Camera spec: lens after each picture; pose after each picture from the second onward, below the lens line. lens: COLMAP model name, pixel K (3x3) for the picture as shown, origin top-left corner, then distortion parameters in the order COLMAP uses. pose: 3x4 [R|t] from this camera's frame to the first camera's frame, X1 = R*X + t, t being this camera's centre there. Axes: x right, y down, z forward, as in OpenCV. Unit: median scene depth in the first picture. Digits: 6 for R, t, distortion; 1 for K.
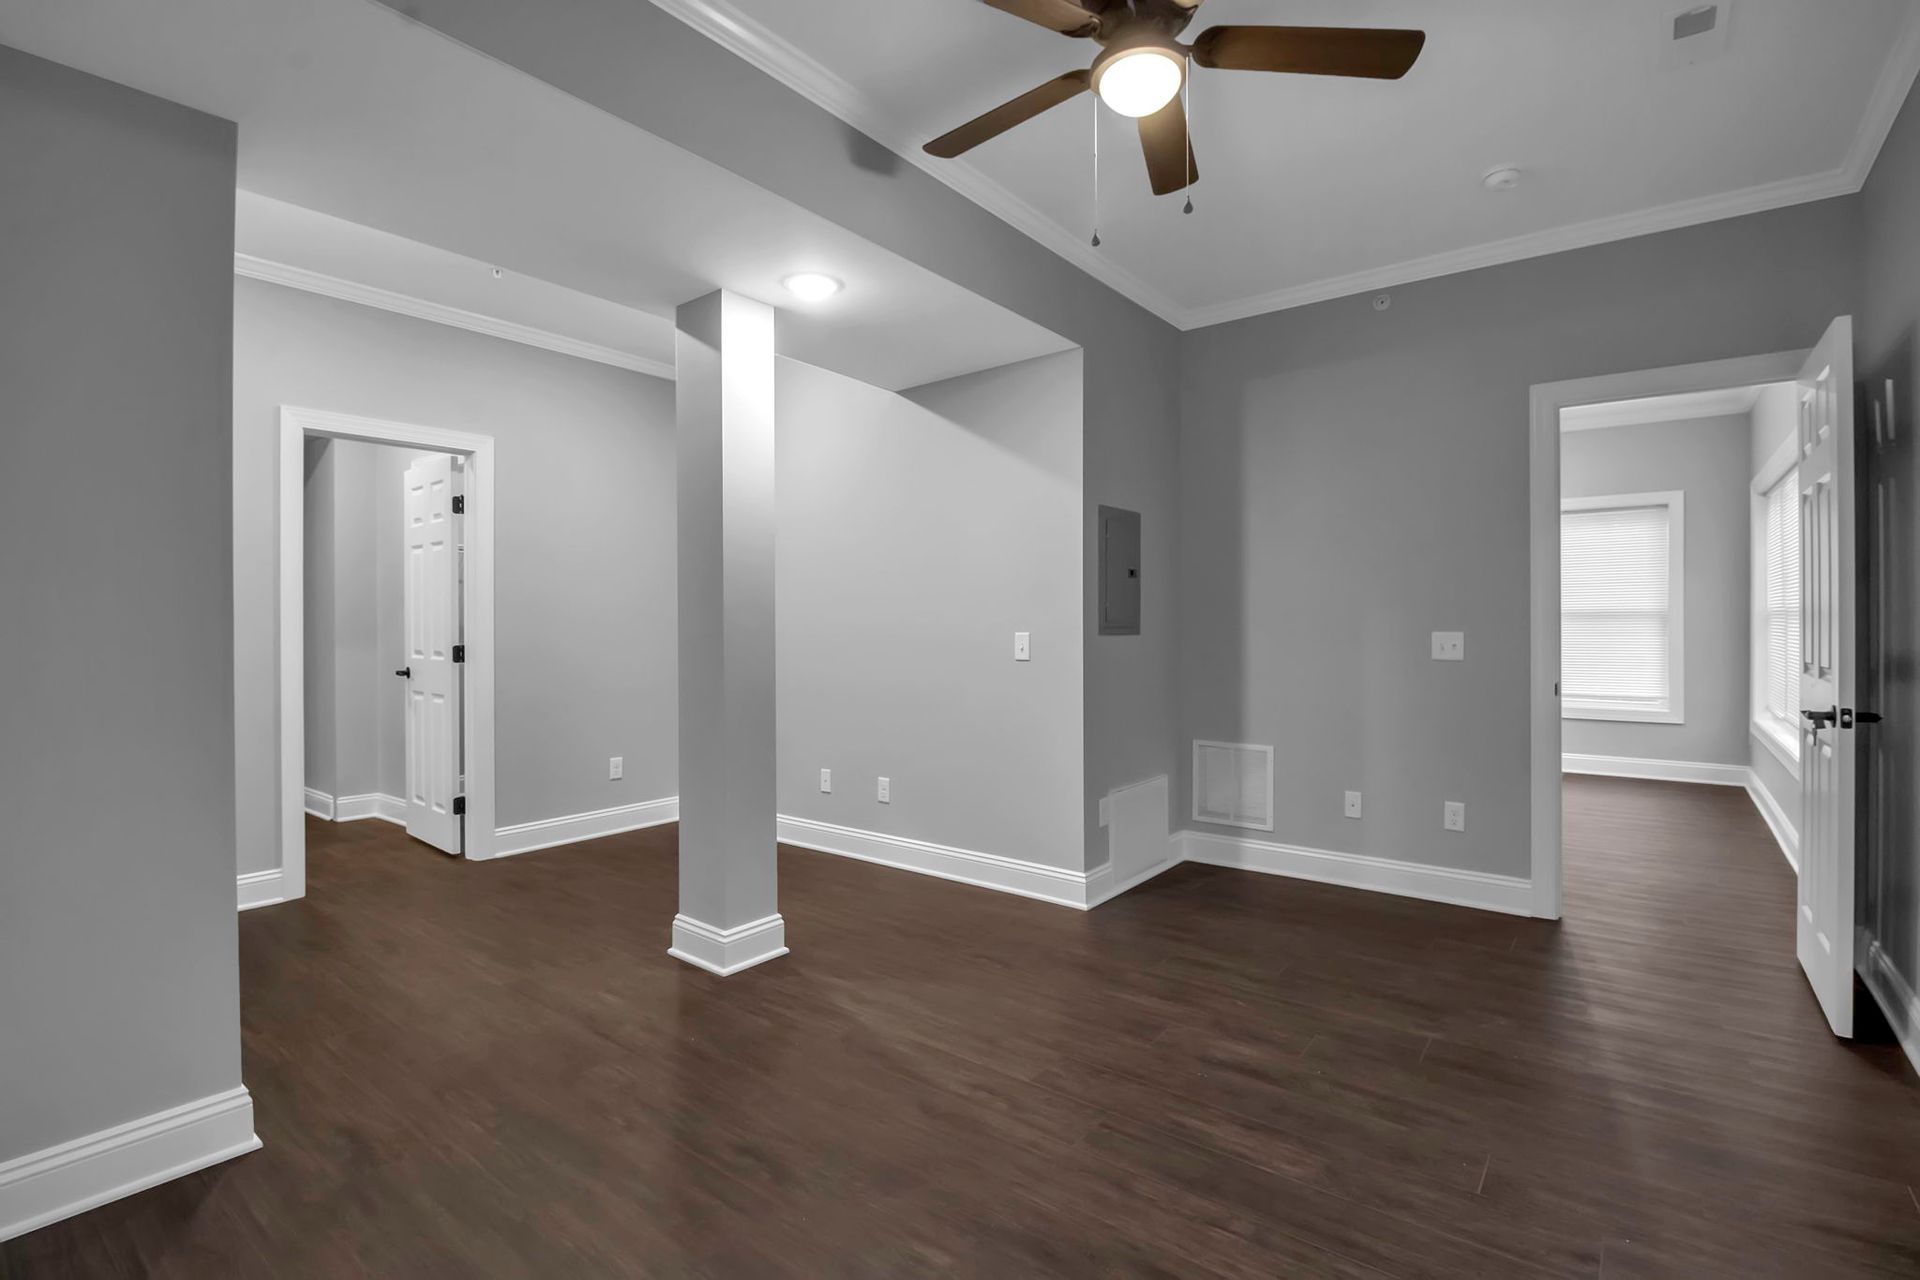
lens RADIAL K [[883.4, 0, 968.9], [0, 883.4, 625.1], [0, 0, 1]] dist [0.003212, -0.015254]
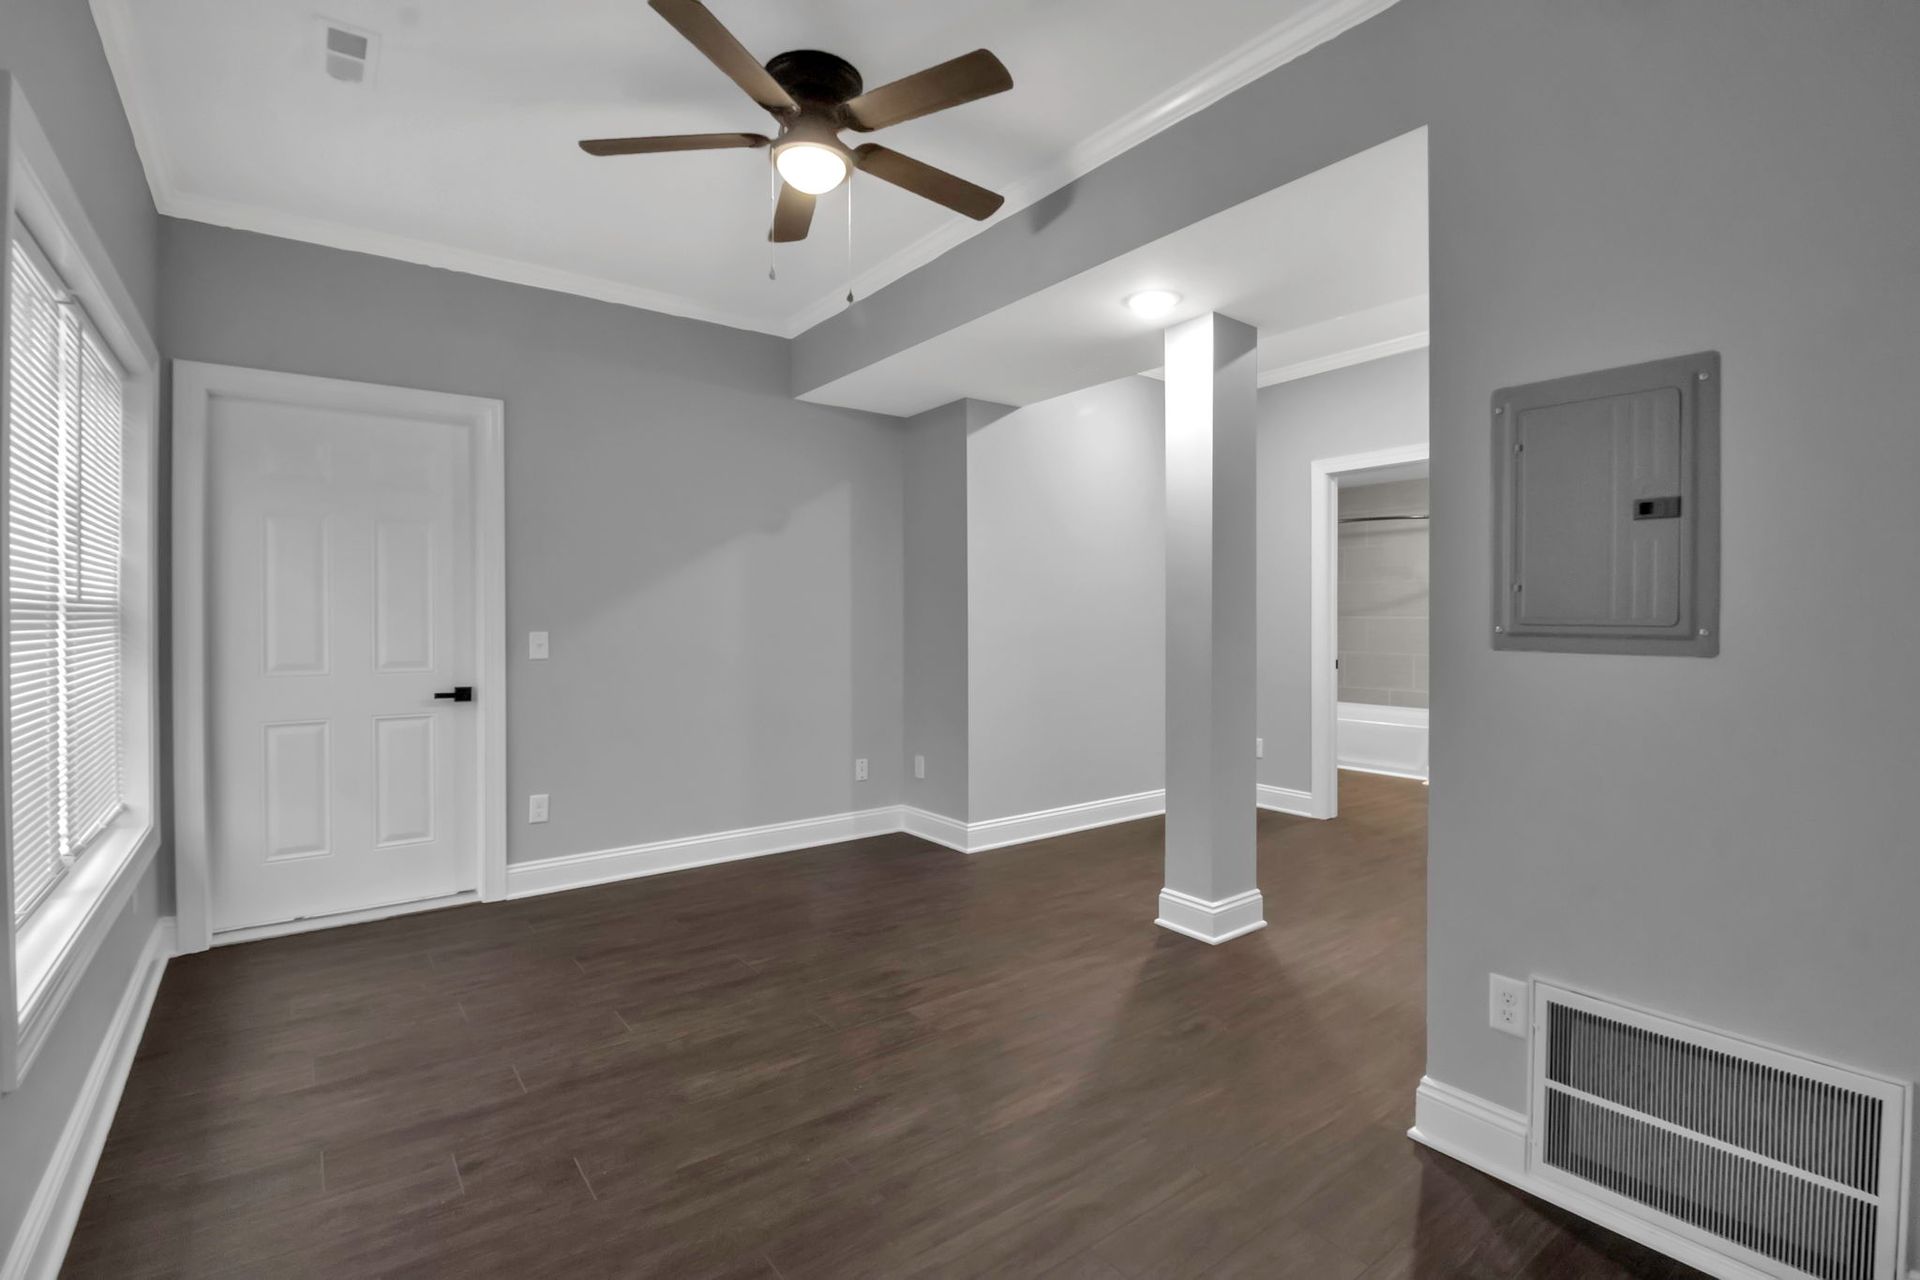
lens RADIAL K [[883.4, 0, 968.9], [0, 883.4, 625.1], [0, 0, 1]] dist [0.003212, -0.015254]
pose [[-0.270266, 0.012010, -0.962711, 1.170239], [-0.002256, 0.999912, 0.013107, -0.013870], [0.962783, 0.005714, -0.270215, 1.386138]]
